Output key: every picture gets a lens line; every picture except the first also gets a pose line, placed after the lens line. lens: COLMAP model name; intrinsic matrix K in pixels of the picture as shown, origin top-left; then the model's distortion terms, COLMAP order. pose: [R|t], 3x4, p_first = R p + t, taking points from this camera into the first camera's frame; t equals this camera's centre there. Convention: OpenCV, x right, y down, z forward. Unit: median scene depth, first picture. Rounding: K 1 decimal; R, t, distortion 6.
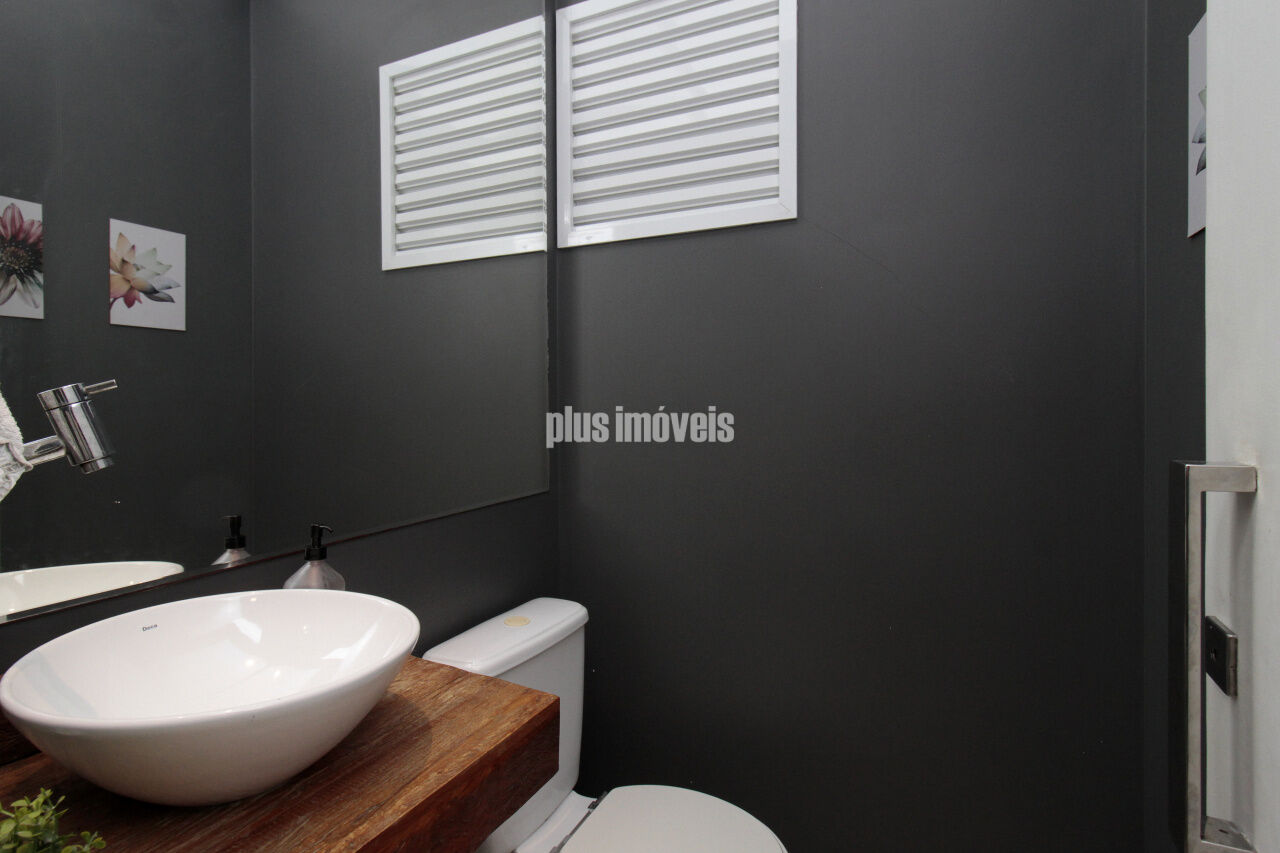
lens RADIAL K [[643.0, 0, 636.7], [0, 643.0, 393.4], [0, 0, 1]] dist [0.000123, -0.000164]
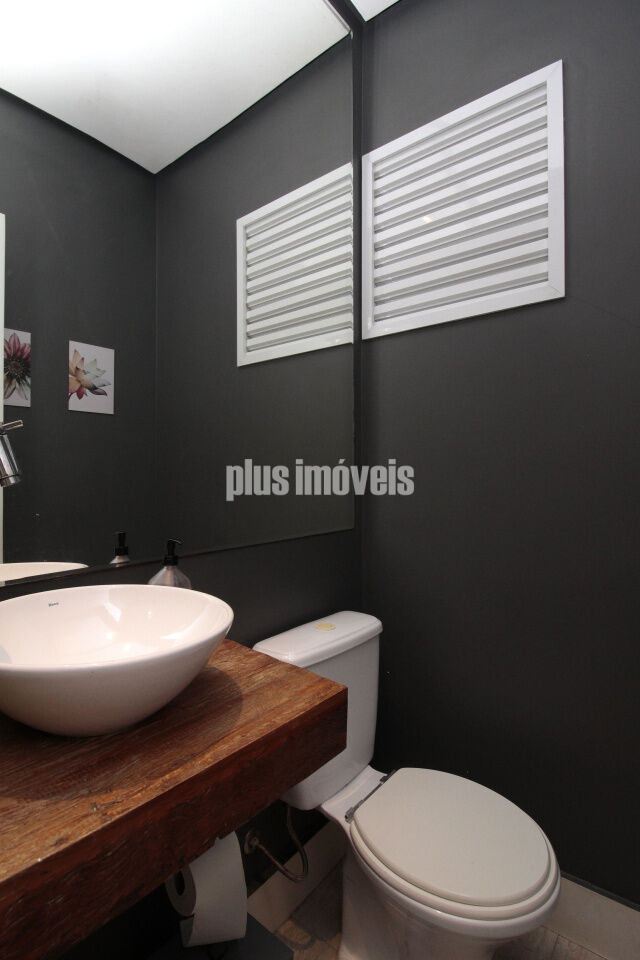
lens RADIAL K [[475.4, 0, 322.0], [0, 475.4, 468.4], [0, 0, 1]] dist [0.001721, -0.014152]
pose [[0.972767, 0.002902, -0.231765, 0.030174], [-0.003120, 0.999995, -0.000578, 0.046159], [0.231762, 0.001286, 0.972772, 0.089925]]
